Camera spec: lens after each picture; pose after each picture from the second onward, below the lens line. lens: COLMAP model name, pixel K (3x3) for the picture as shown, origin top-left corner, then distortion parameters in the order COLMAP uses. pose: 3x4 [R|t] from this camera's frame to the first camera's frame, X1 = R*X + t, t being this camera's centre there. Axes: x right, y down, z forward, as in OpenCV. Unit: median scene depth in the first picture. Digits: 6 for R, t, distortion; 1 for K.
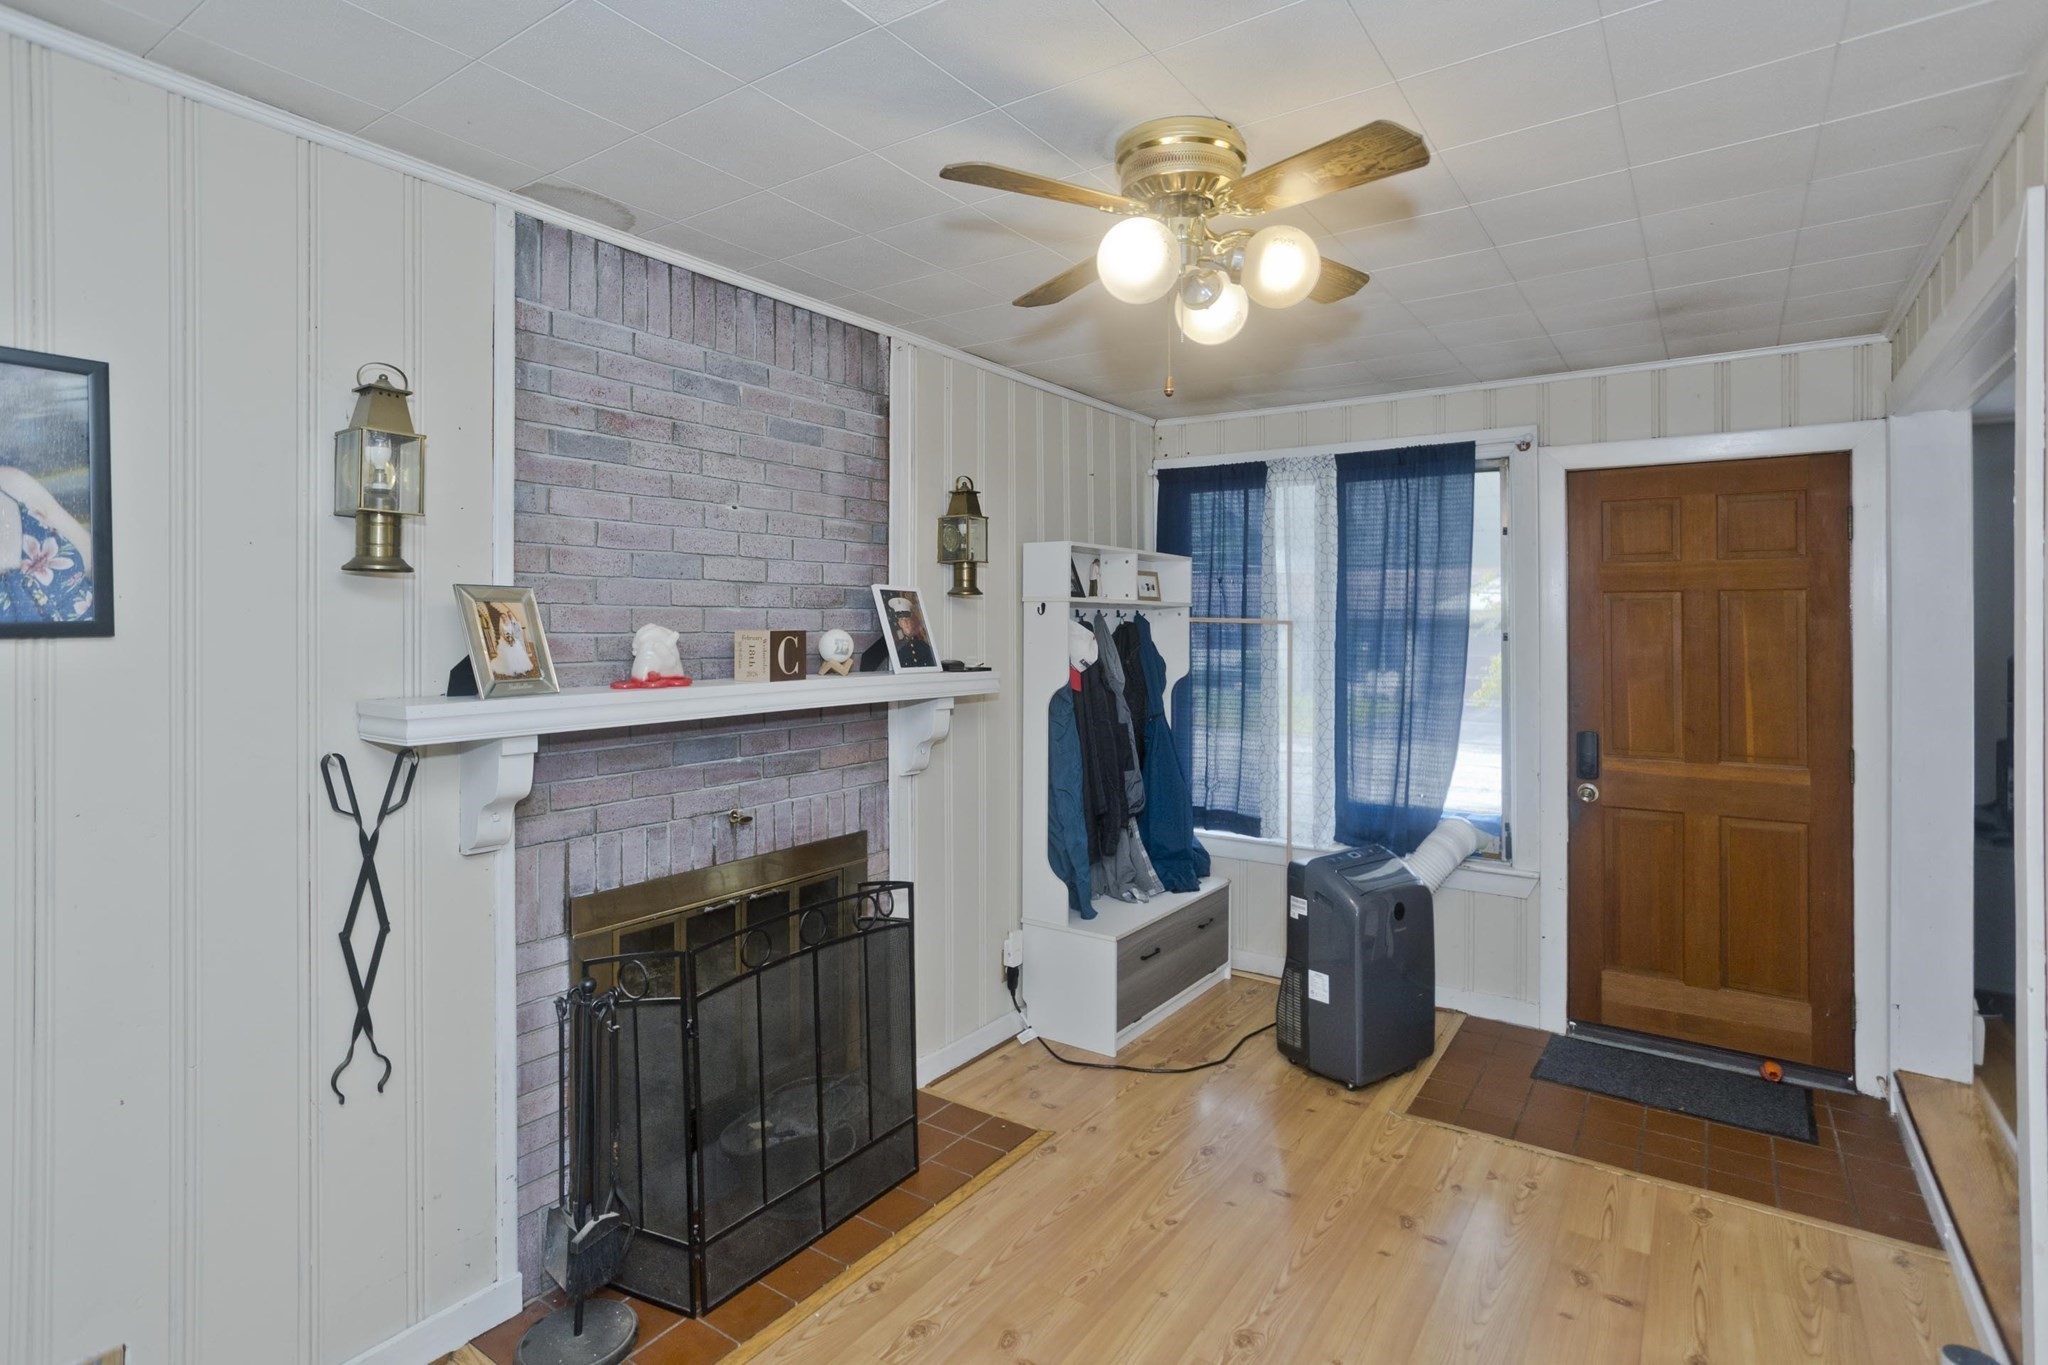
lens RADIAL K [[996.9, 0, 957.1], [0, 996.9, 646.7], [0, 0, 1]] dist [-0.041600, 0.012303]
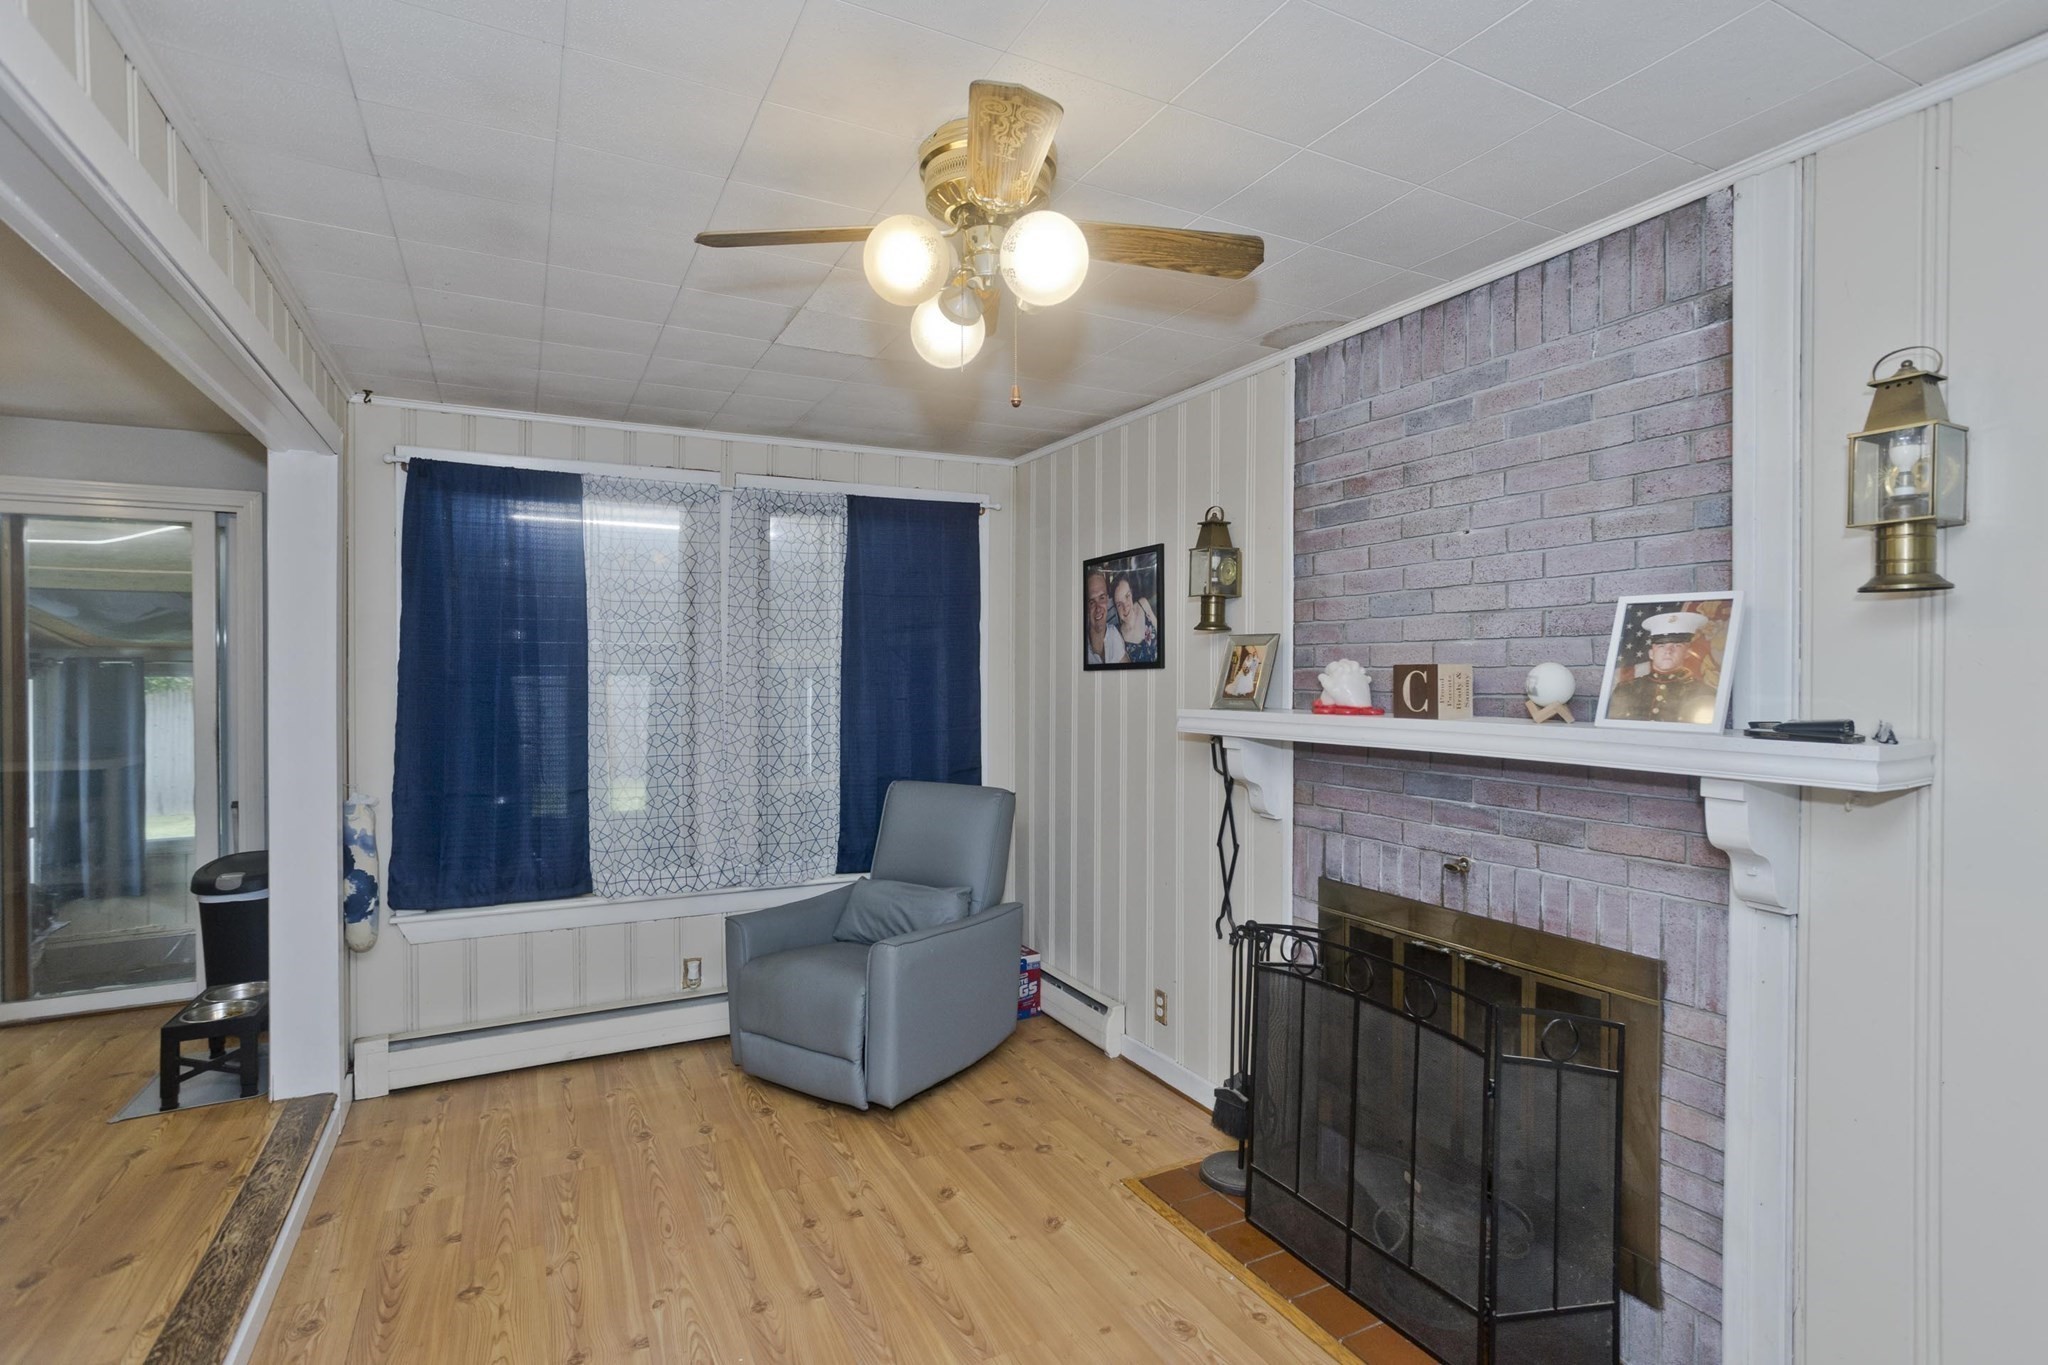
lens RADIAL K [[996.9, 0, 1031.1], [0, 996.9, 669.5], [0, 0, 1]] dist [-0.041600, 0.012303]
pose [[-0.414563, 0.009237, -0.909974, 0.787982], [-0.005922, 0.999900, 0.012847, -0.021144], [0.910001, 0.010715, -0.414467, 1.019049]]
